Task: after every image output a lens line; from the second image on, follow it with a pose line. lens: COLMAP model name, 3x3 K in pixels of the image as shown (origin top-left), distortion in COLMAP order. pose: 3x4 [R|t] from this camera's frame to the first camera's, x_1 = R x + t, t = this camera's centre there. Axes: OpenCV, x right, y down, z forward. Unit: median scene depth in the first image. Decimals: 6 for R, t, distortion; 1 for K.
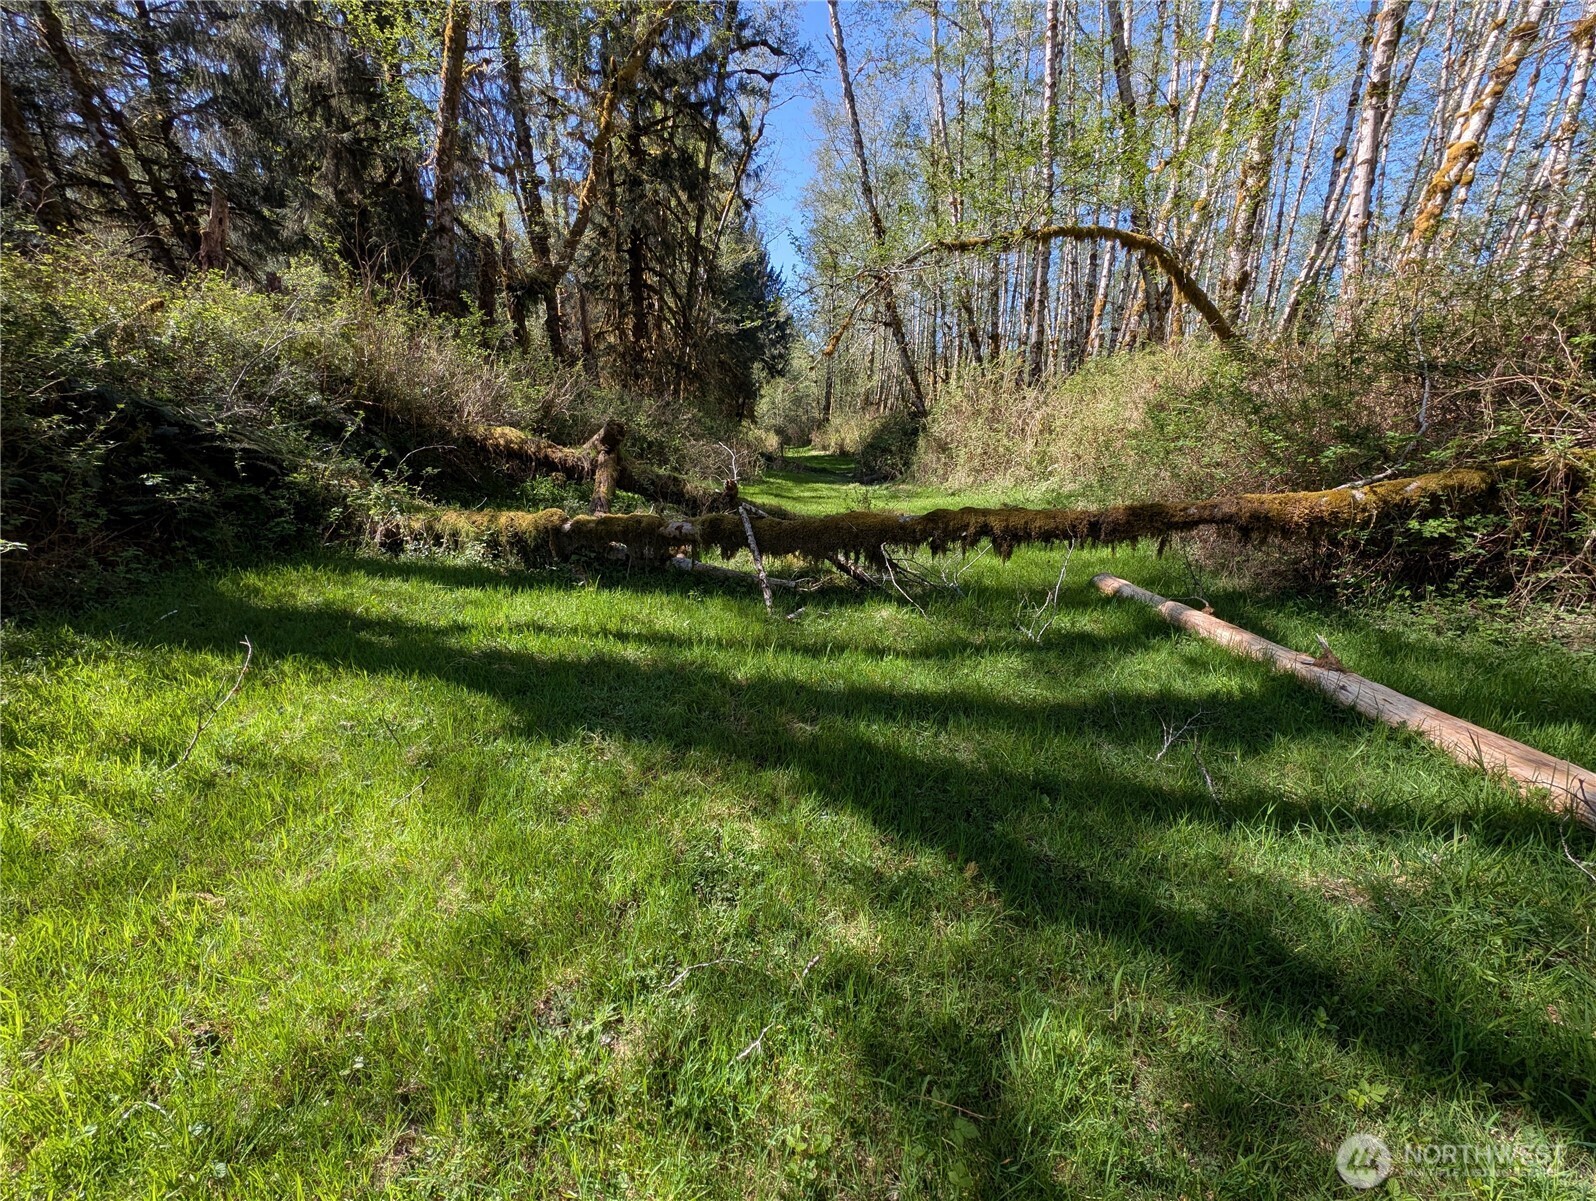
lens RADIAL K [[598.8, 0, 792.1], [0, 598.8, 595.4], [0, 0, 1]] dist [0.003718, -0.002967]
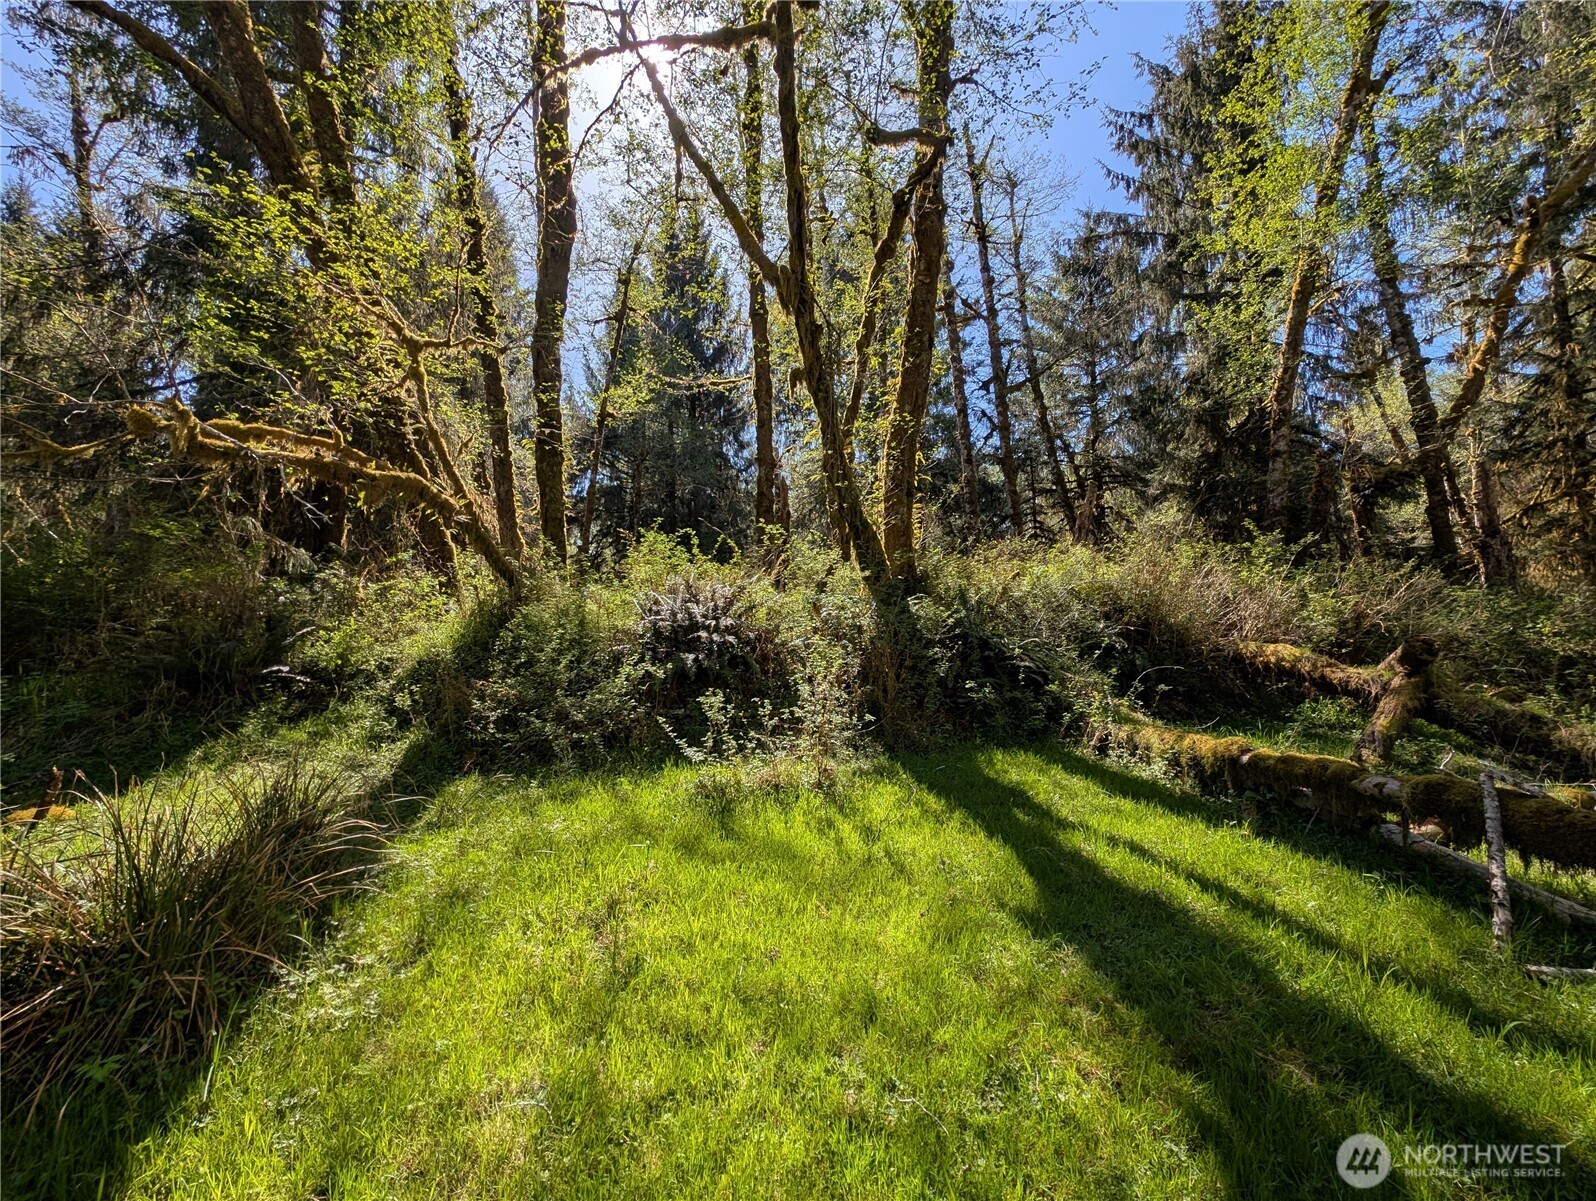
lens RADIAL K [[598.8, 0, 797.2], [0, 598.8, 593.1], [0, 0, 1]] dist [0.003718, -0.002967]
pose [[0.318039, -0.085965, -0.944172, 0.215843], [-0.231596, 0.958666, -0.165297, -0.033190], [0.919355, 0.271238, 0.284984, 0.020296]]
